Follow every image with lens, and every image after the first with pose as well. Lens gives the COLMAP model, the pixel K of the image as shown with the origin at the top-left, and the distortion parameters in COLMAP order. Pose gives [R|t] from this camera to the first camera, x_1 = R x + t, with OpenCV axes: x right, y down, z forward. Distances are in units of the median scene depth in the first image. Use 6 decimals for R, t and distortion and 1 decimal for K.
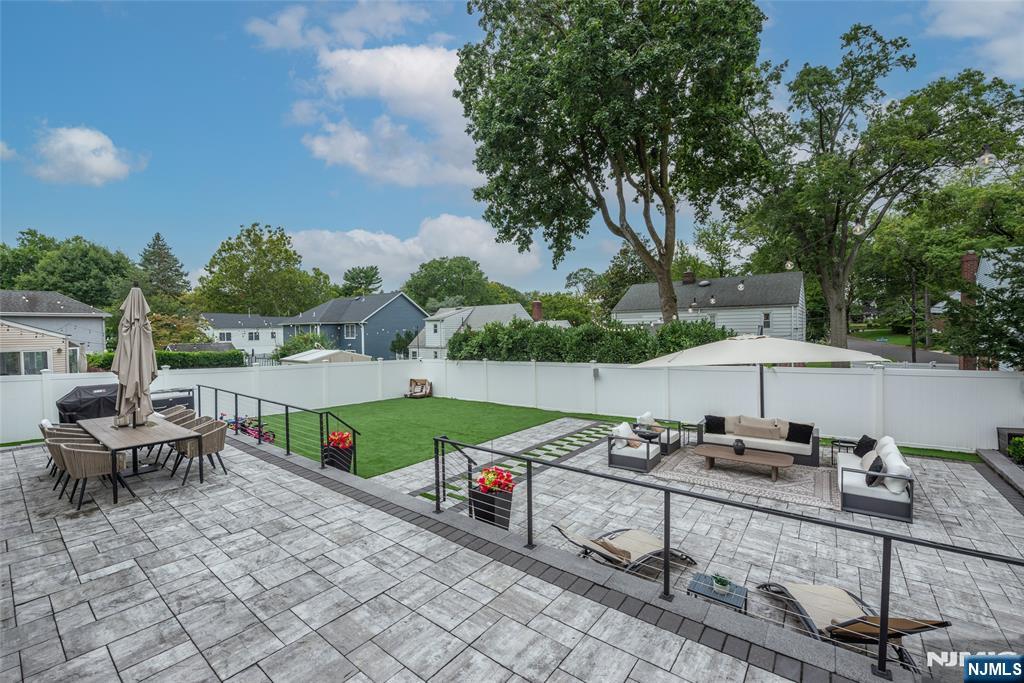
lens RADIAL K [[408.3, 0, 512.0], [0, 408.3, 341.5], [0, 0, 1]] dist [-0.002887, -0.009054]
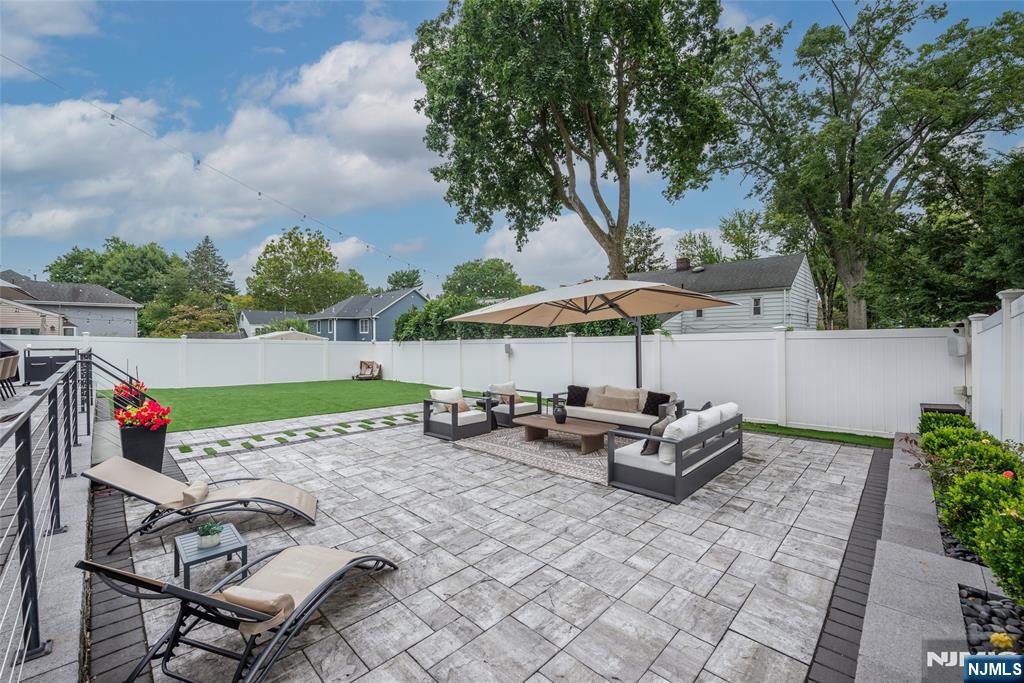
lens RADIAL K [[405.8, 0, 515.0], [0, 405.8, 340.6], [0, 0, 1]] dist [-0.010227, -0.004536]
pose [[0.993145, 0.013576, -0.116094, 0.204002], [-0.015499, 0.999757, -0.015674, 0.045335], [0.115853, 0.017366, 0.993114, 0.062487]]
